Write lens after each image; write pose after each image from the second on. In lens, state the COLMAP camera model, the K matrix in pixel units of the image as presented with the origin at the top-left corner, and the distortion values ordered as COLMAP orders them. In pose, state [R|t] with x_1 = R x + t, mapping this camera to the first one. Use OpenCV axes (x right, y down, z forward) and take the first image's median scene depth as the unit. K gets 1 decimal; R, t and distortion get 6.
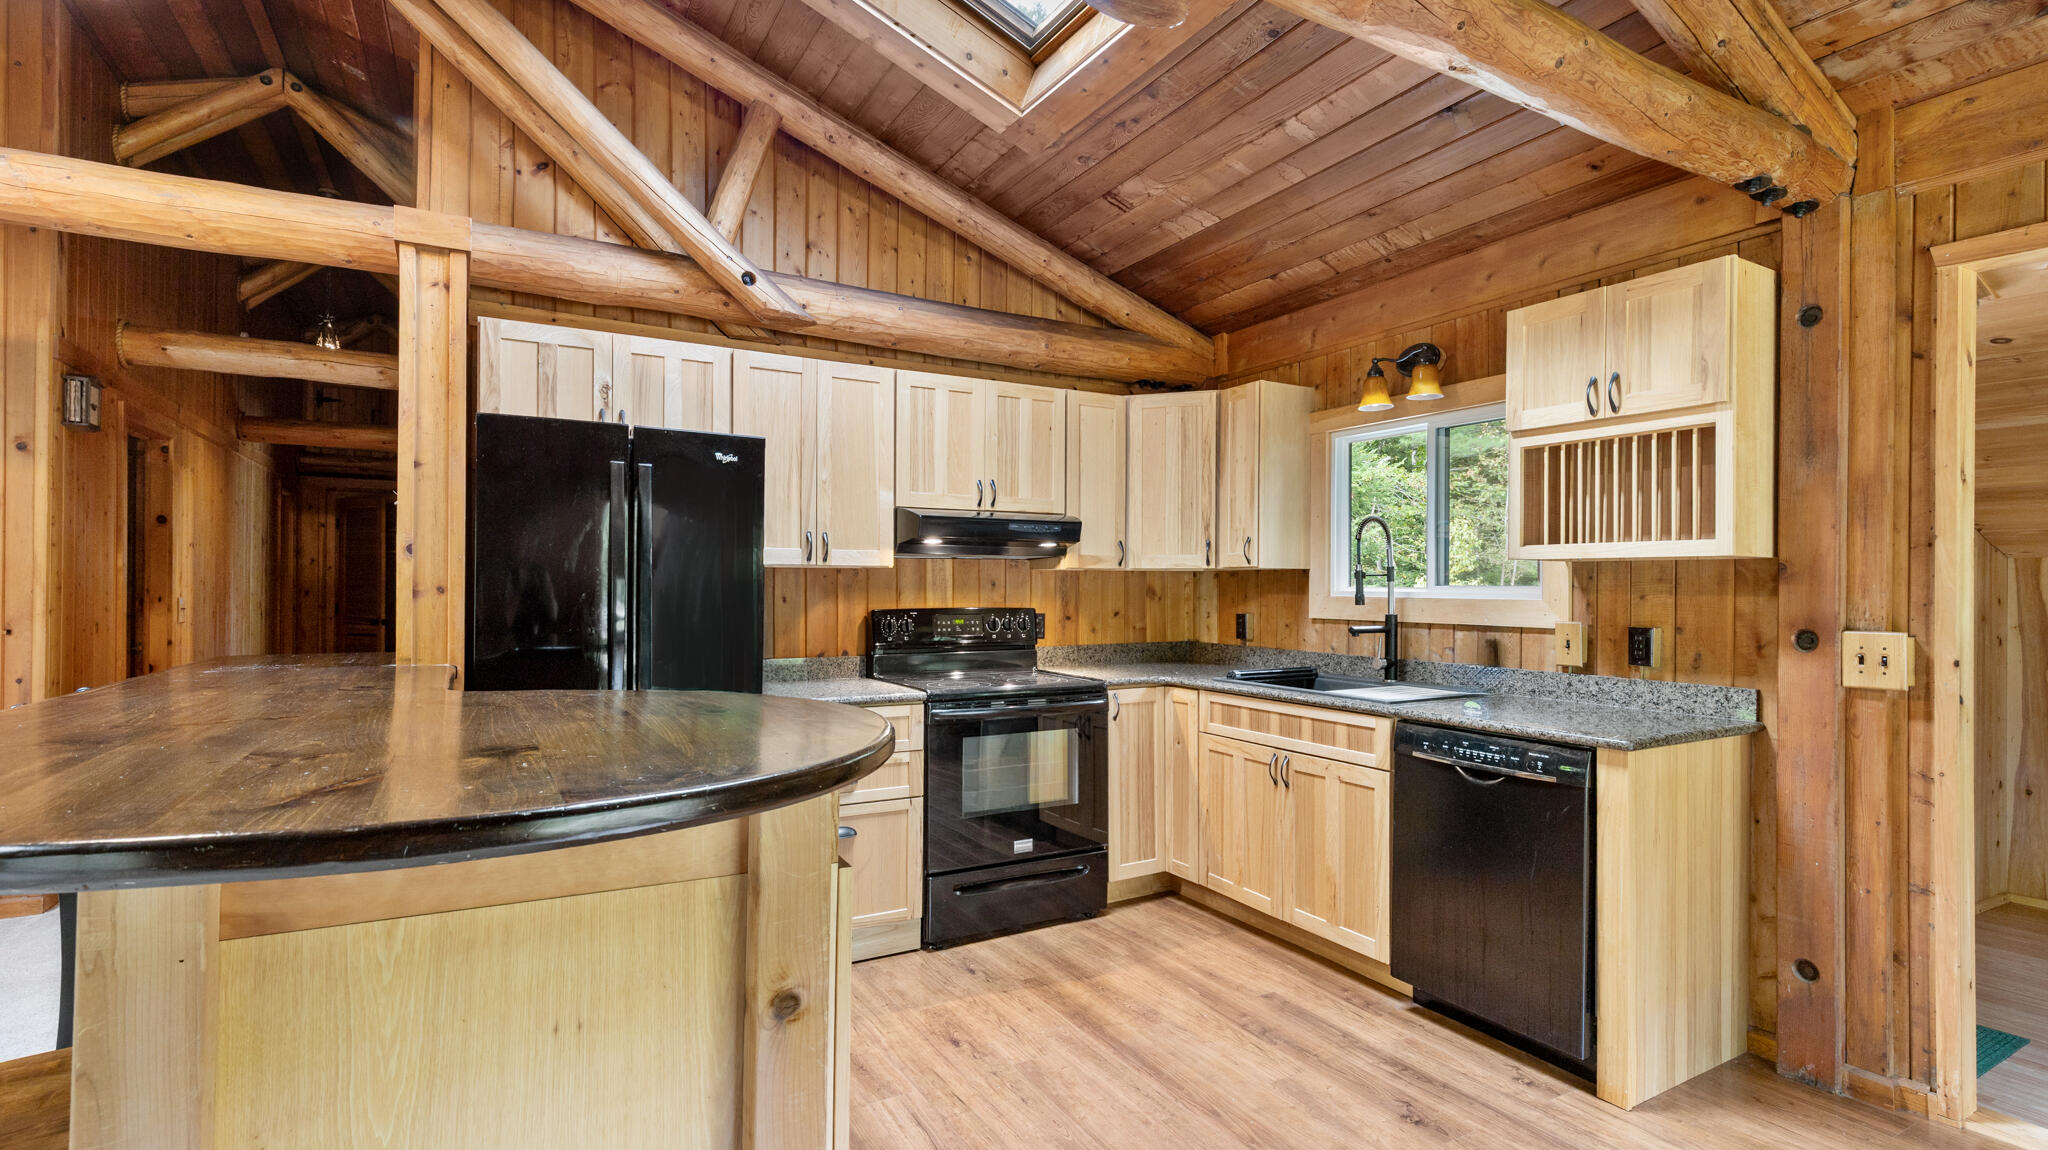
lens RADIAL K [[1149.9, 0, 891.2], [0, 1149.9, 574.4], [0, 0, 1]] dist [0.000918, 0.000166]
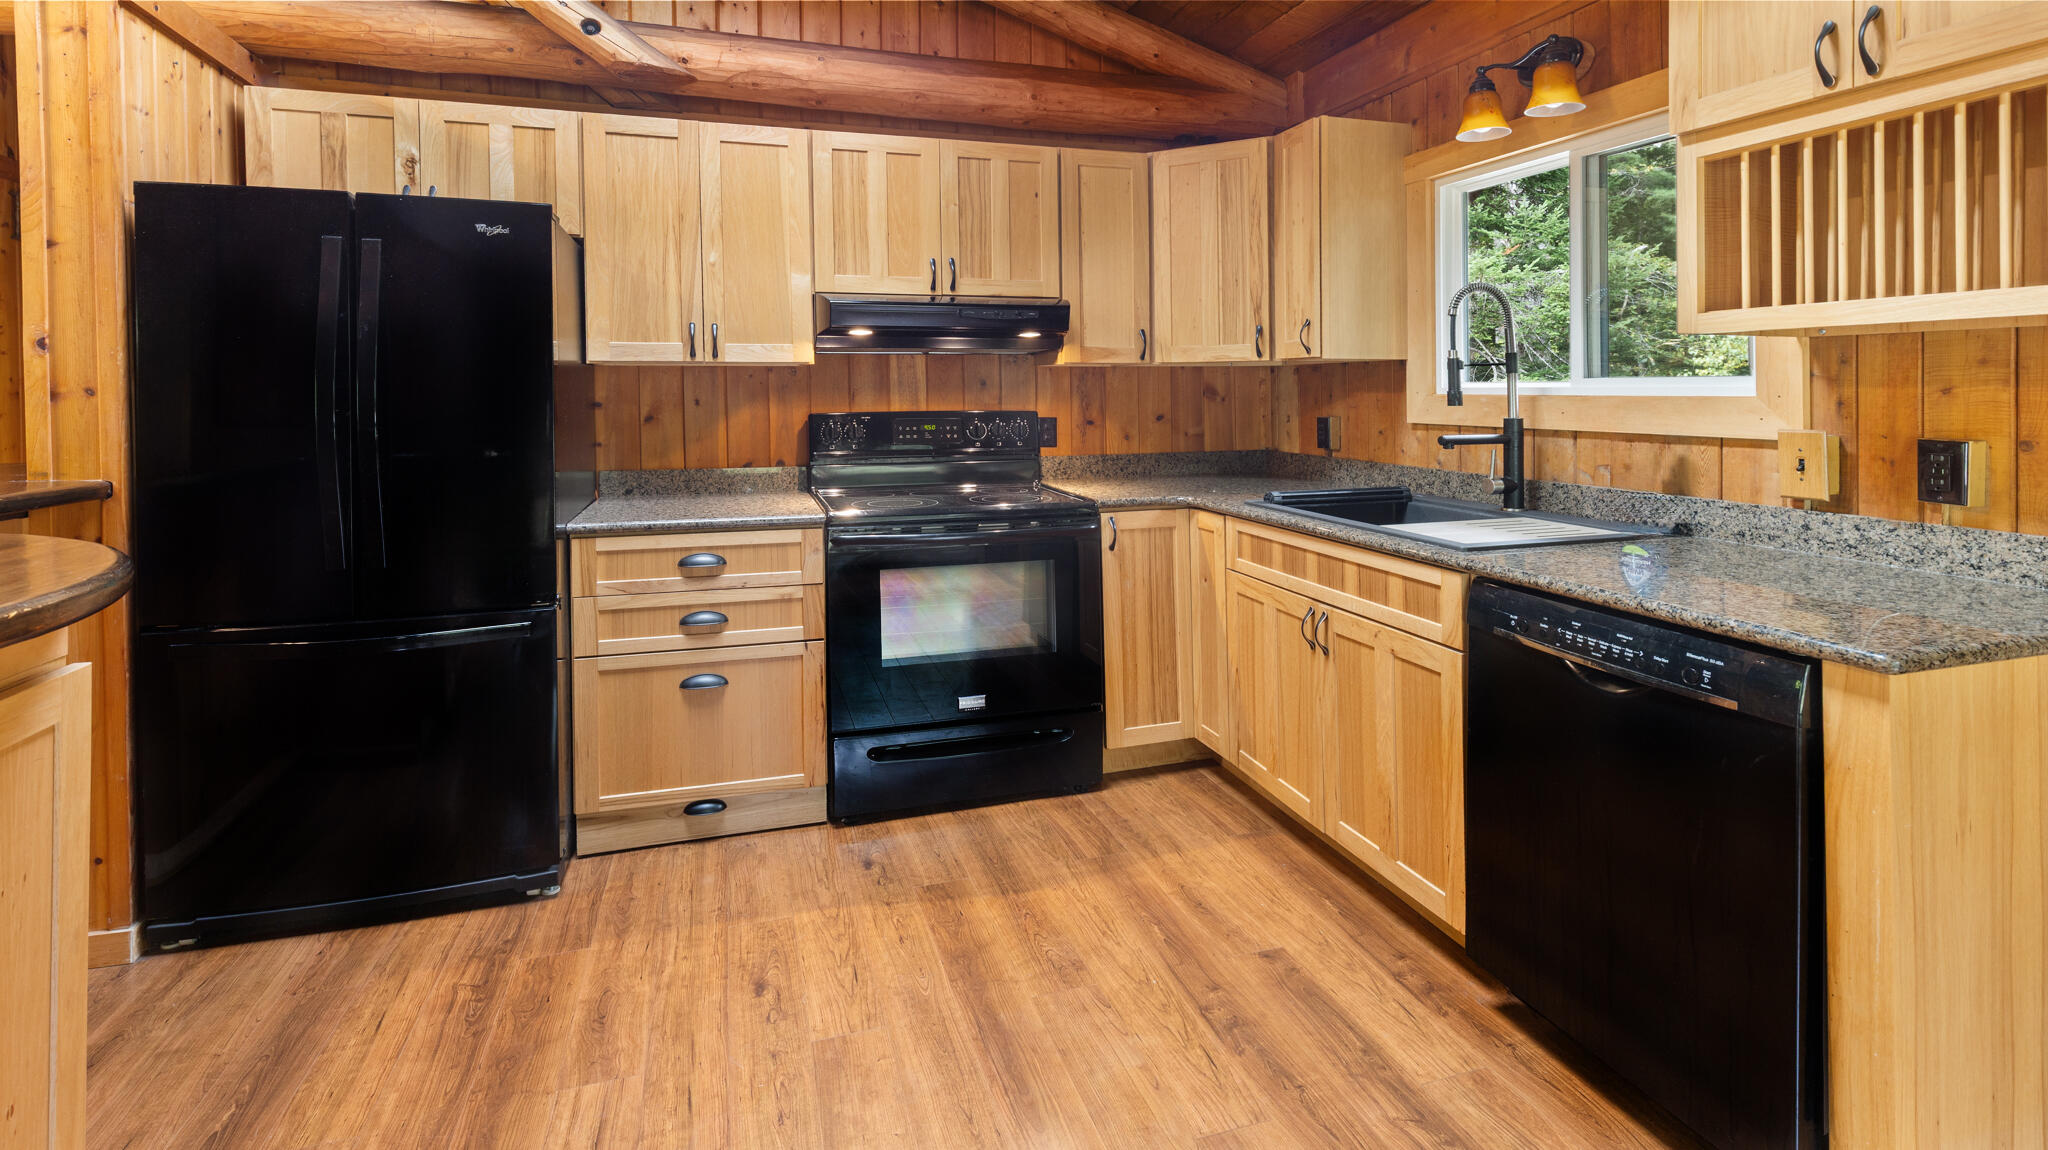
lens RADIAL K [[1055.8, 0, 731.1], [0, 1055.8, 386.1], [0, 0, 1]] dist [0.000602, 0.000178]
pose [[0.956363, -0.009705, -0.292018, 0.177171], [0.011290, 0.999929, 0.003744, 0.007061], [0.291961, -0.006878, 0.956405, 0.243939]]
